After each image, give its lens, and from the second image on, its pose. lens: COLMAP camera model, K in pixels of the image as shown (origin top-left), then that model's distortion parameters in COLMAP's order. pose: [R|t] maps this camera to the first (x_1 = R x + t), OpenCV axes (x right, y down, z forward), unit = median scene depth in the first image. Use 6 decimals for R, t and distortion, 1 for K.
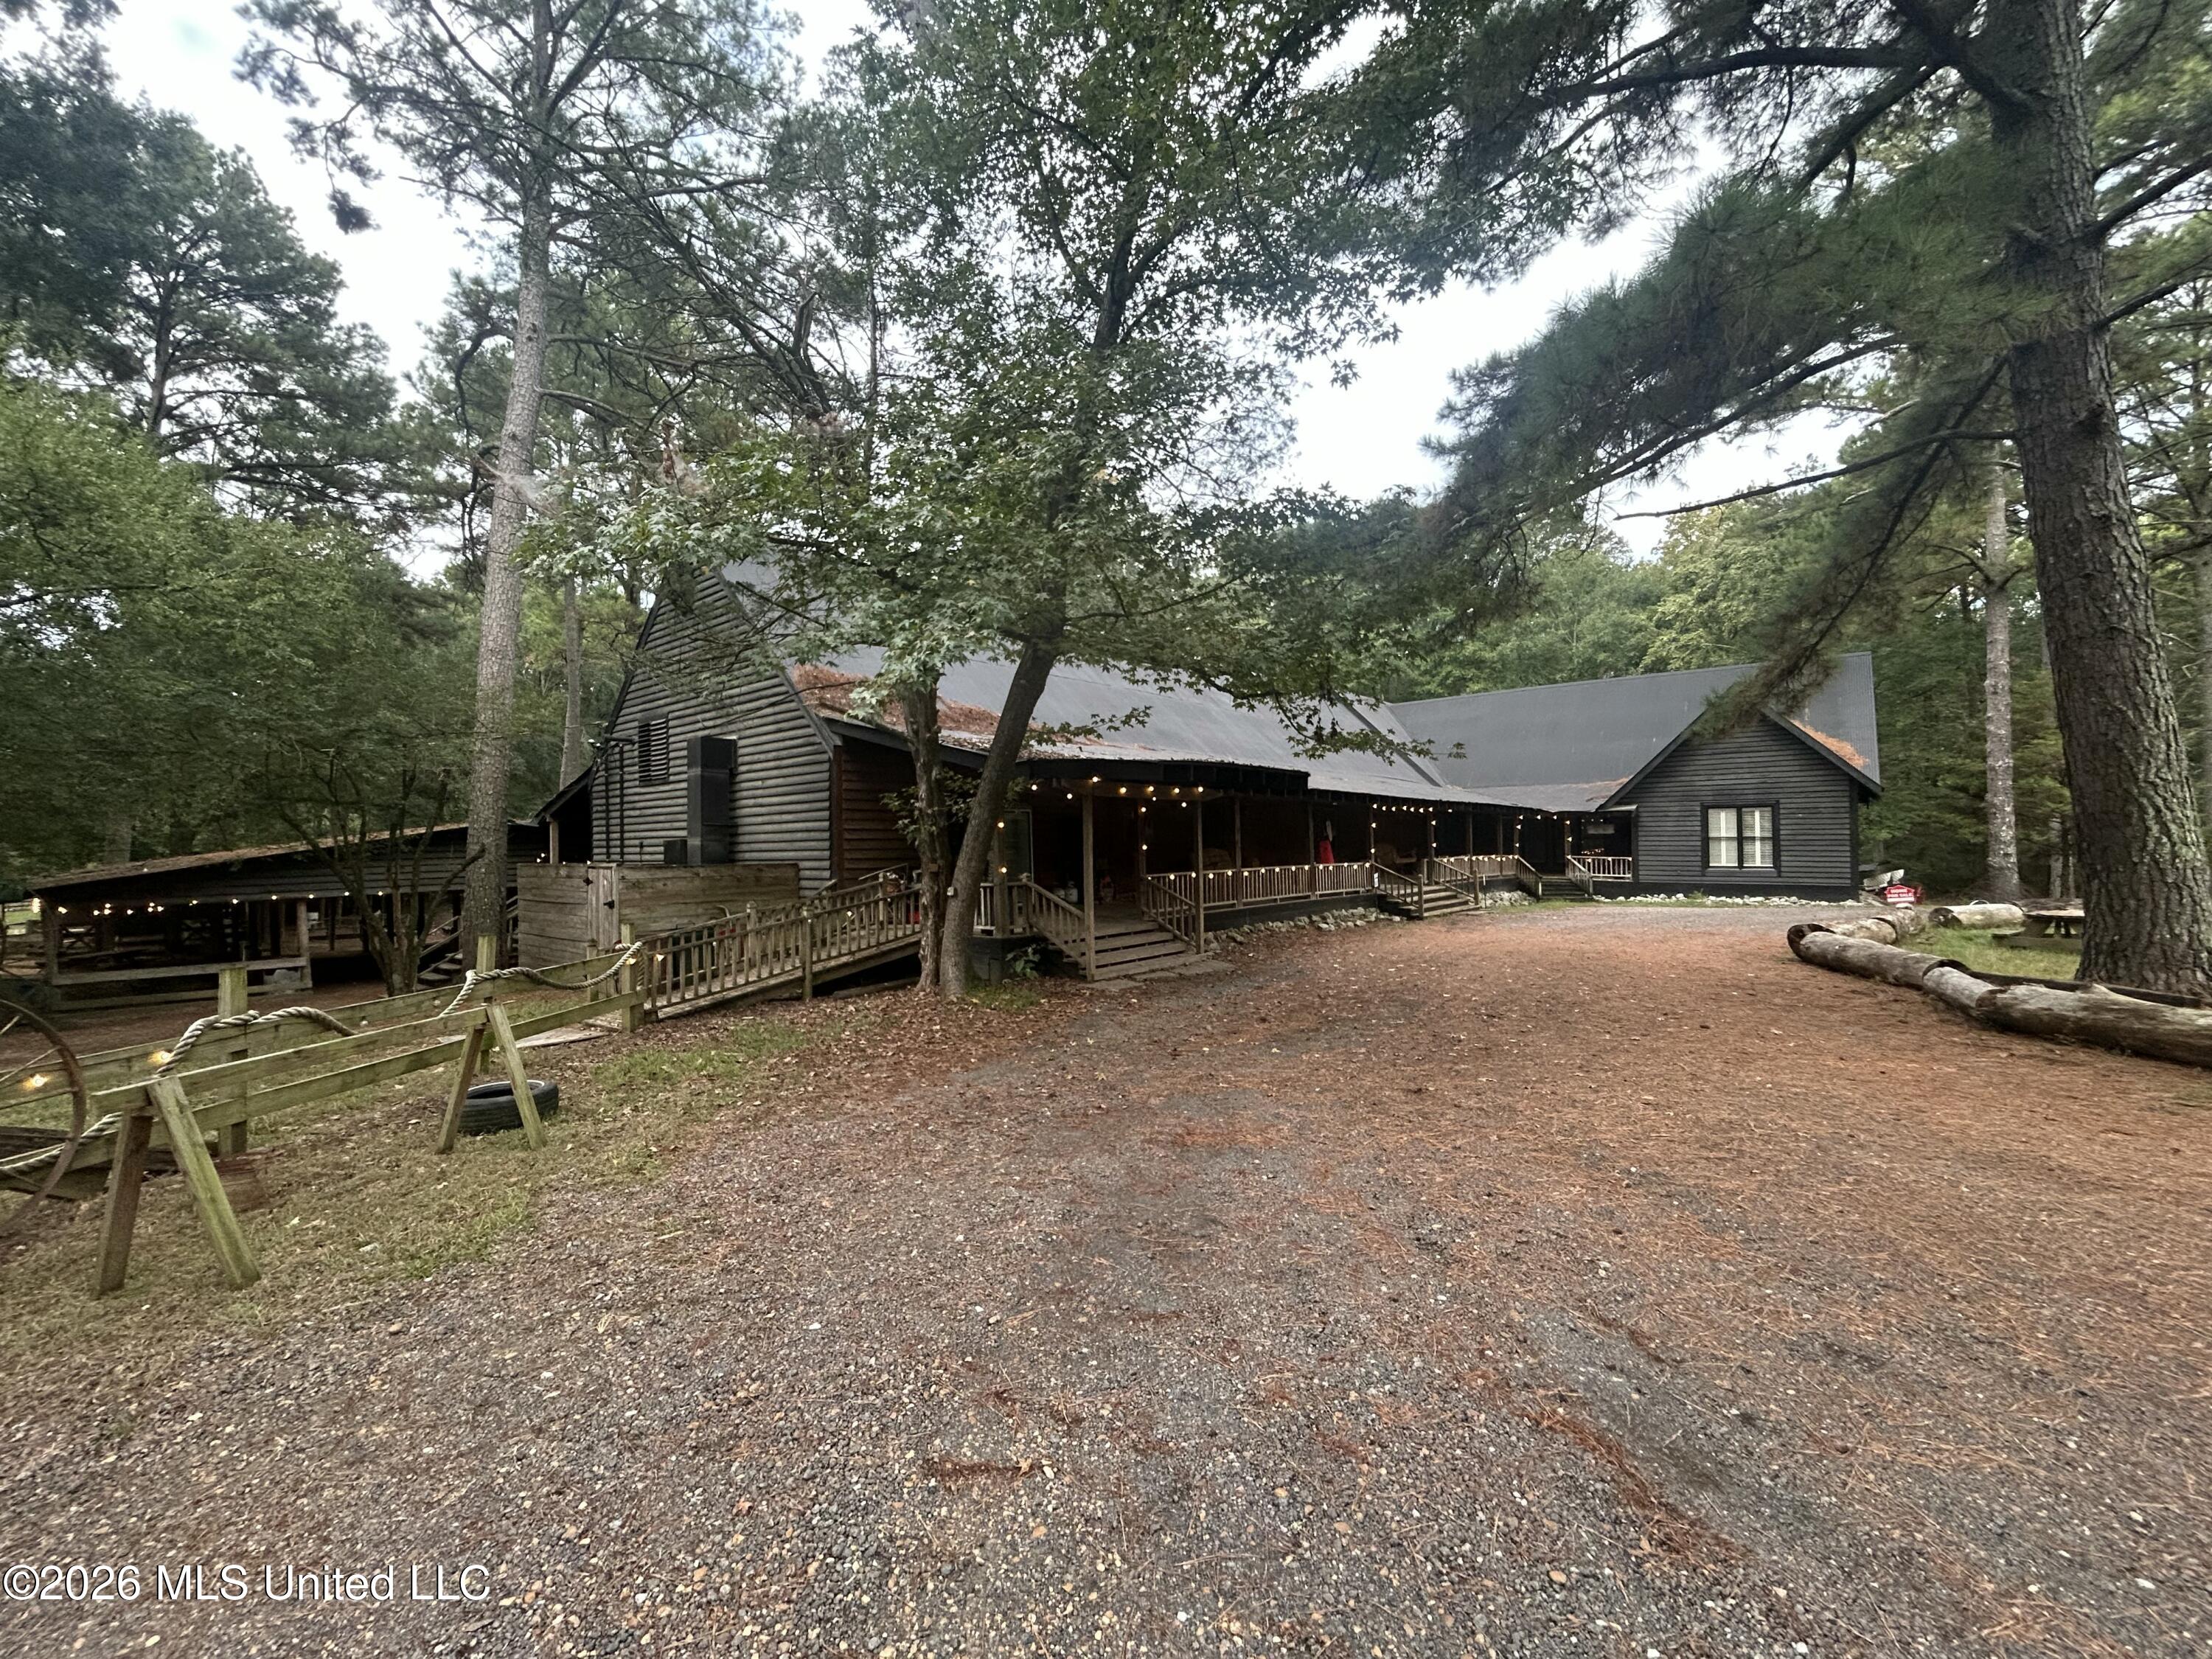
lens RADIAL K [[894.6, 0, 1104.6], [0, 894.6, 830.8], [0, 0, 1]] dist [0.000001, -0.000122]
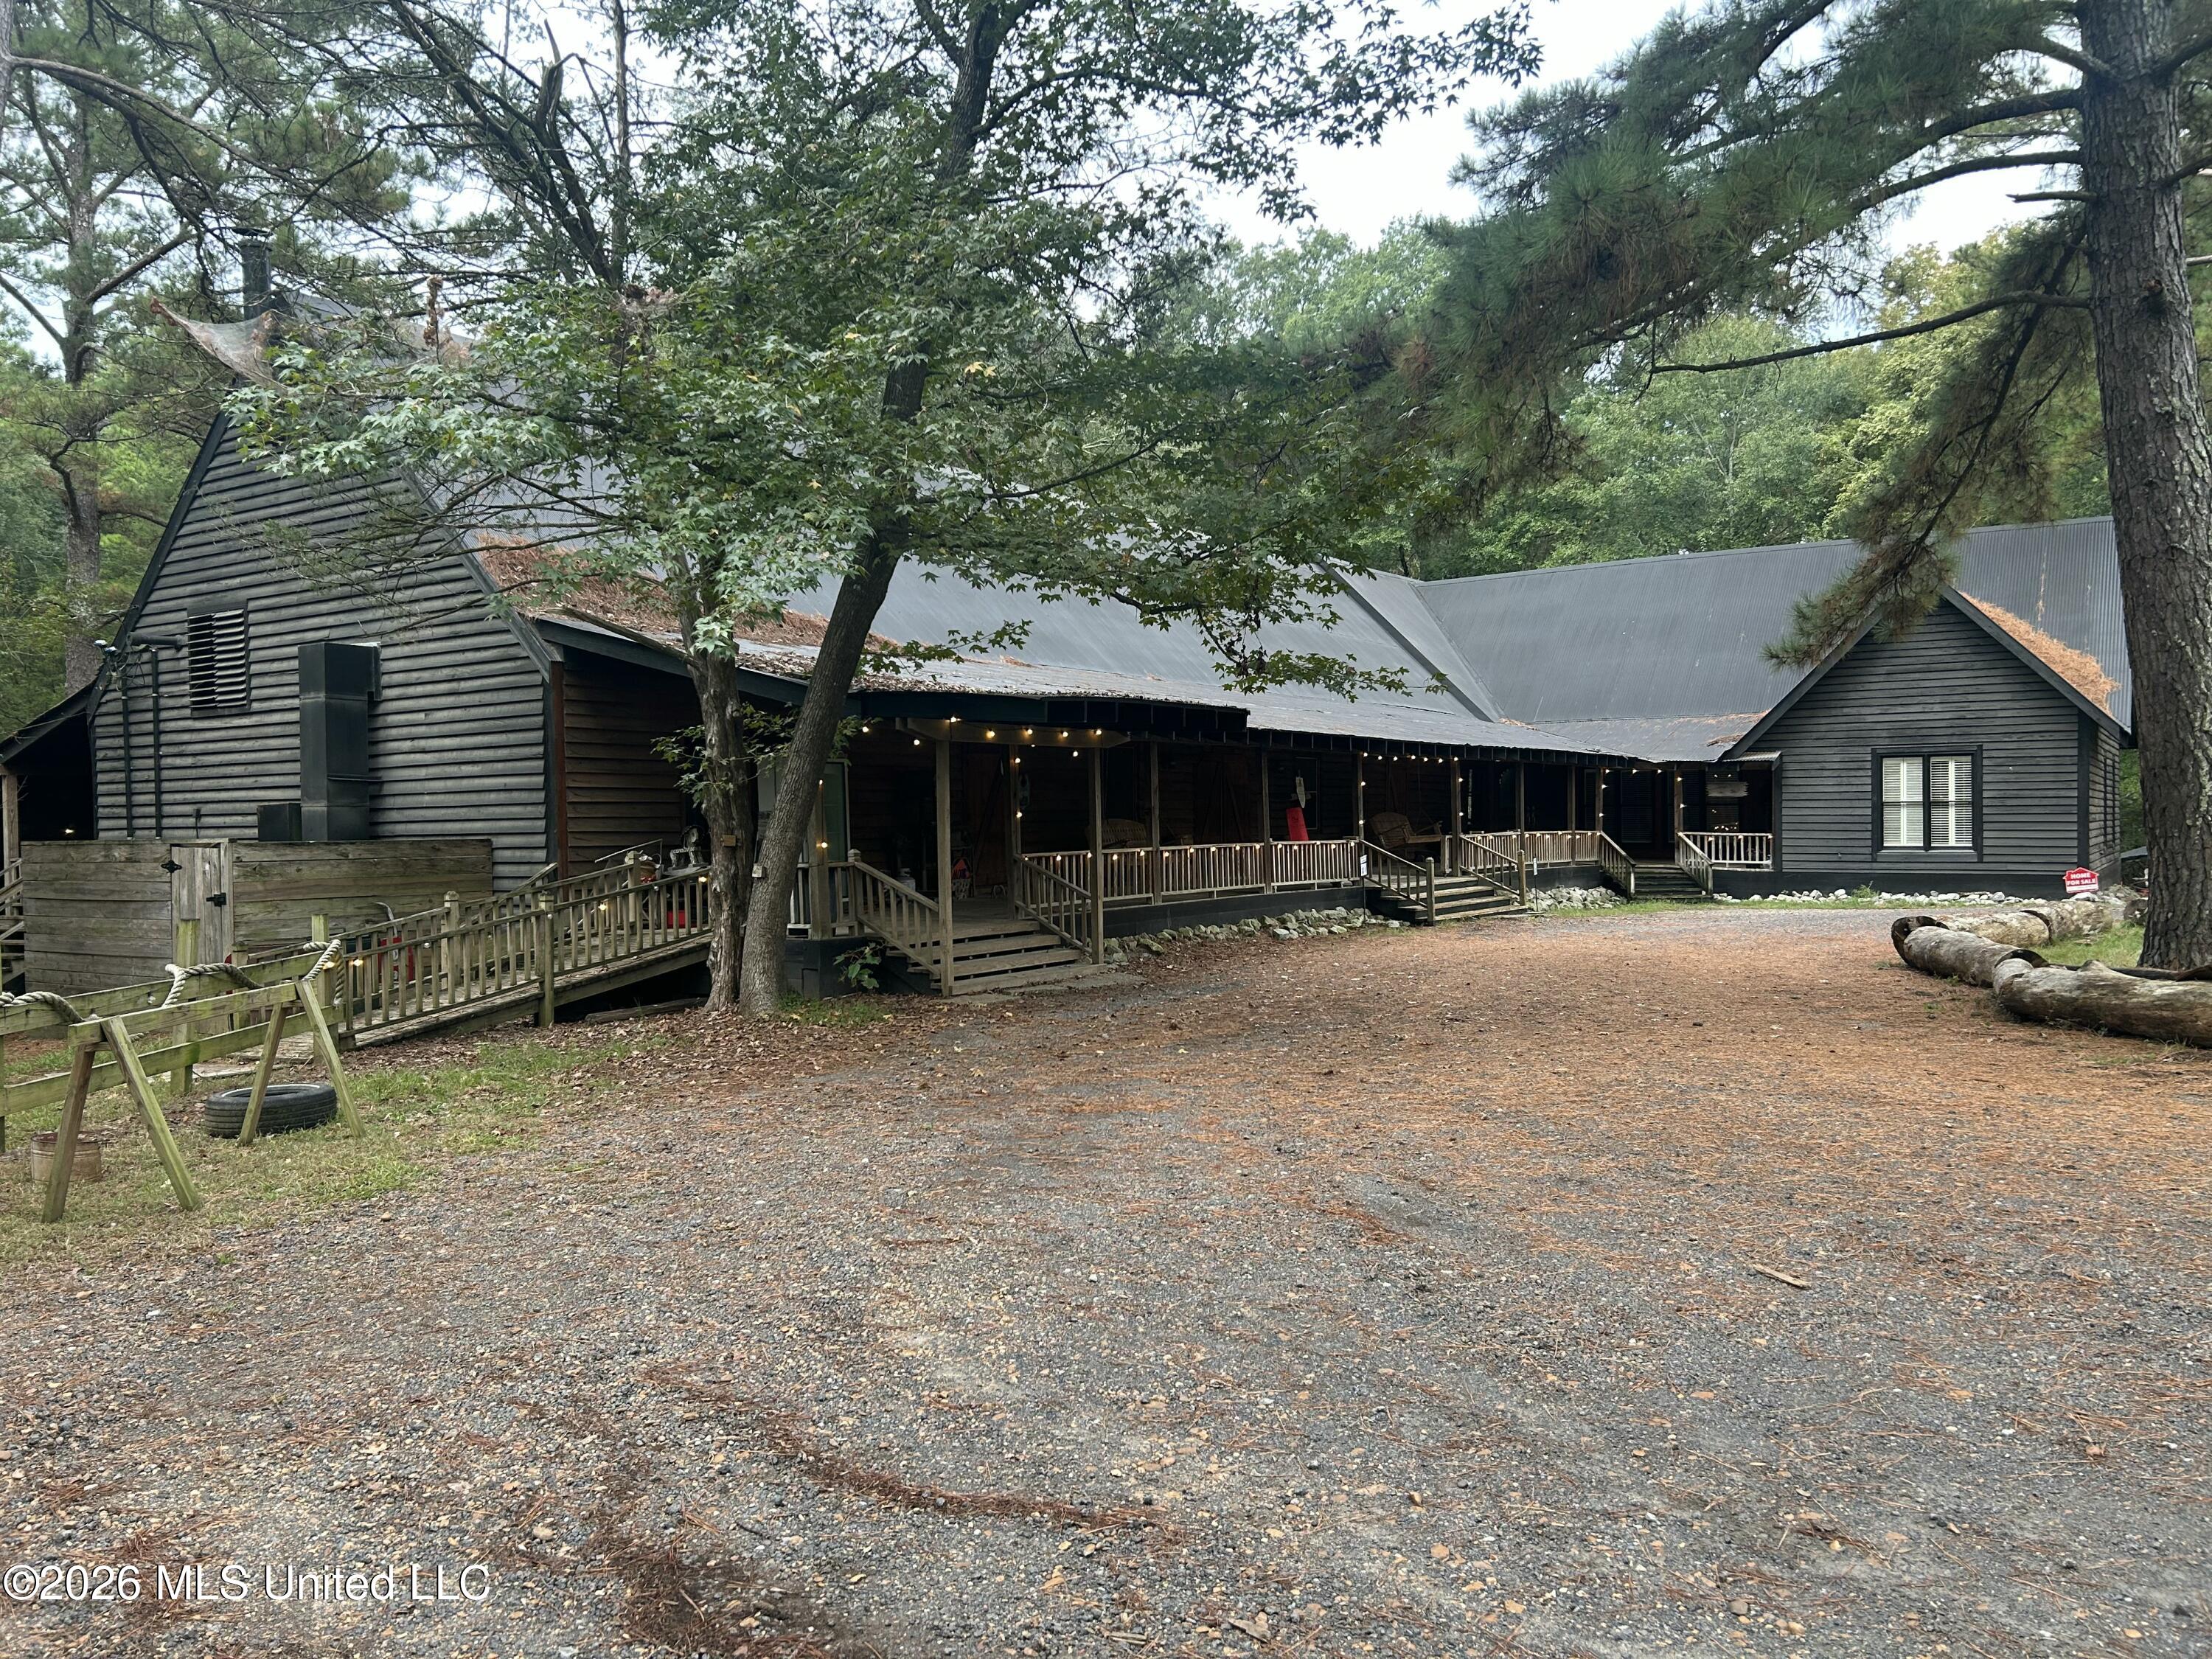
lens RADIAL K [[1679.9, 0, 1109.0], [0, 1679.9, 842.2], [0, 0, 1]] dist [0.041587, -0.027764]
pose [[0.994365, -0.002777, 0.105972, -0.027081], [-0.000218, 0.999601, 0.028239, 0.003705], [-0.106008, -0.028103, 0.993968, -0.341256]]
